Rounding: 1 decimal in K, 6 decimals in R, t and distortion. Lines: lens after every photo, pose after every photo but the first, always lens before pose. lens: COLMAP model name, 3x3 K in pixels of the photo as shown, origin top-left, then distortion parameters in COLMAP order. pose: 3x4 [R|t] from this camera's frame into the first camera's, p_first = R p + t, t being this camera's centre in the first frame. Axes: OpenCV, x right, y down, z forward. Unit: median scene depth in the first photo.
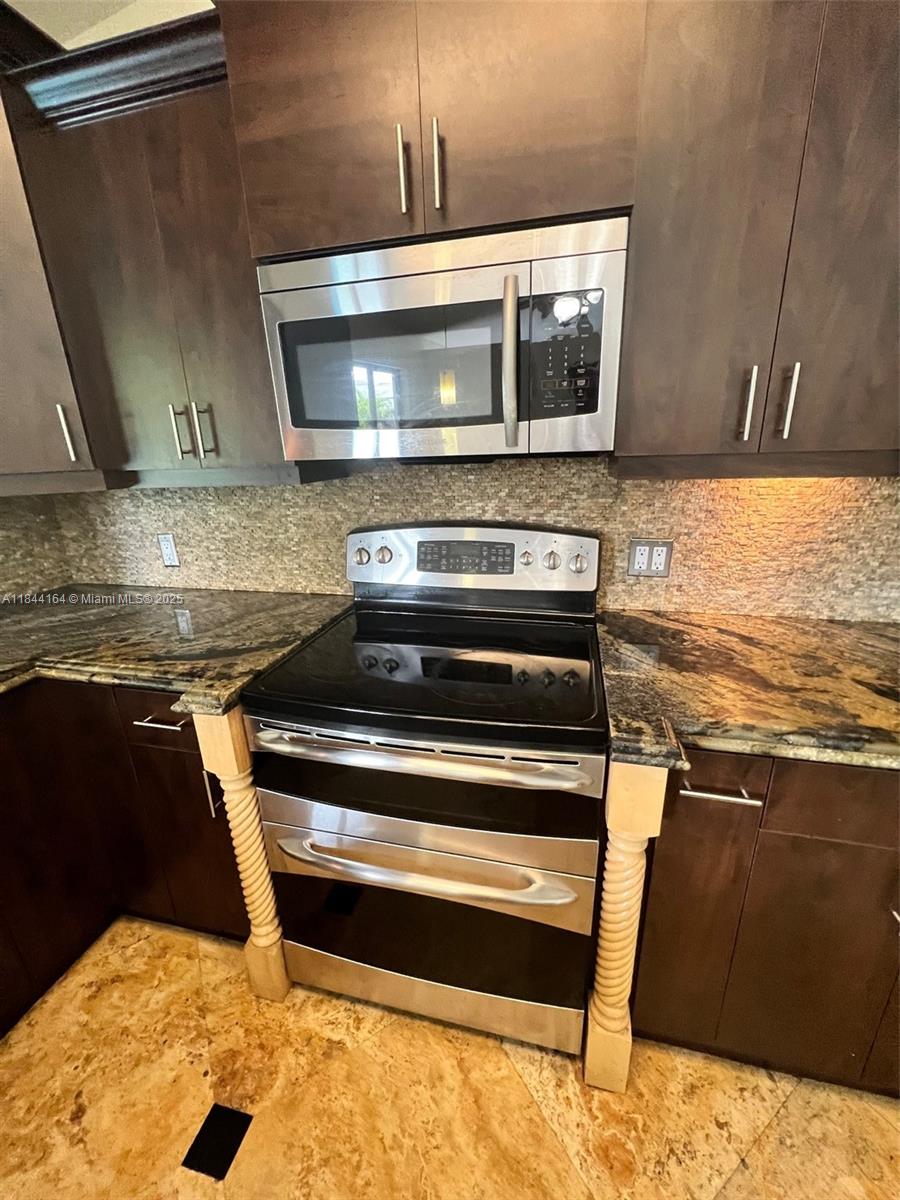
lens RADIAL K [[485.9, 0, 450.0], [0, 485.9, 600.0], [0, 0, 1]] dist [0.000193, 0.000170]
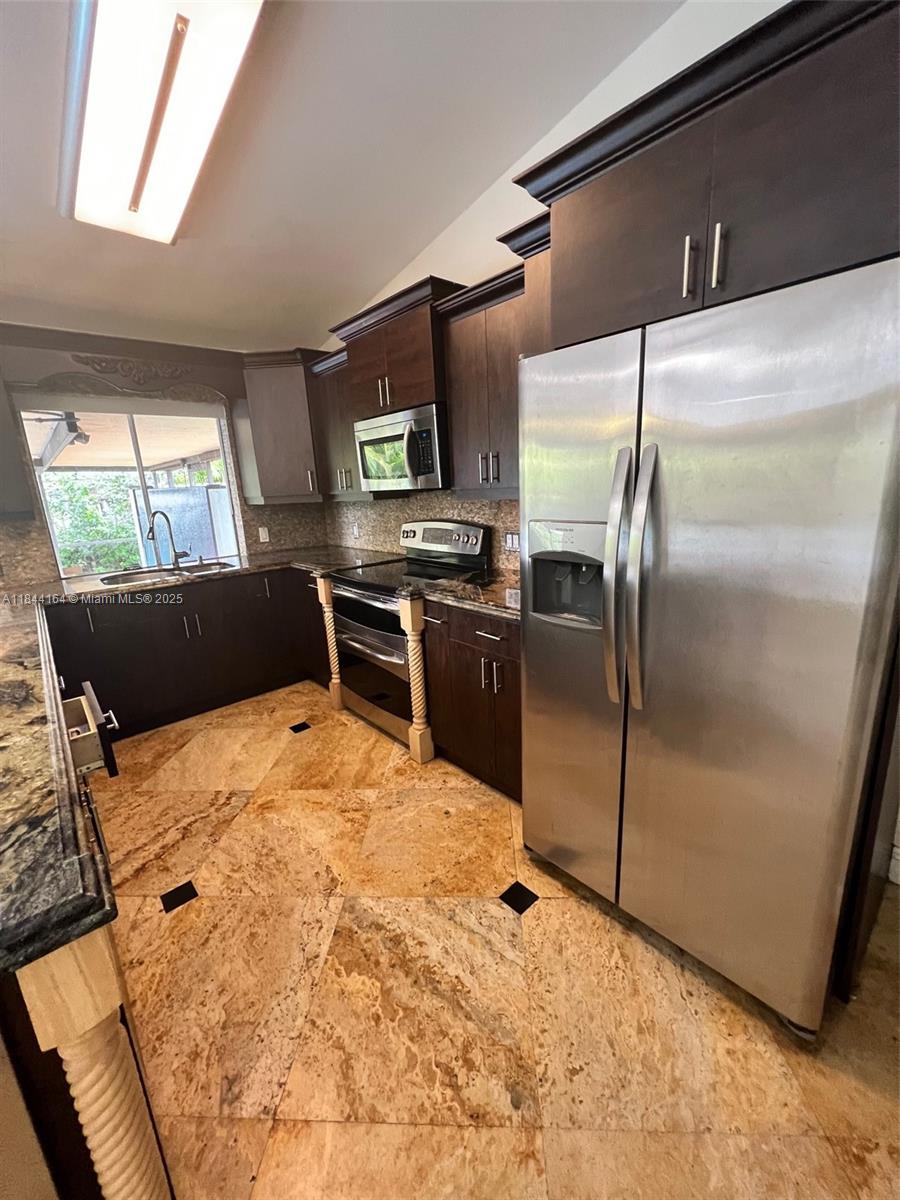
lens RADIAL K [[485.9, 0, 450.0], [0, 485.9, 600.0], [0, 0, 1]] dist [0.000193, 0.000170]
pose [[0.819612, 0.125965, -0.558900, 1.361146], [-0.151529, 0.988453, 0.000563, 0.186698], [0.552517, 0.084228, 0.829235, -0.731040]]
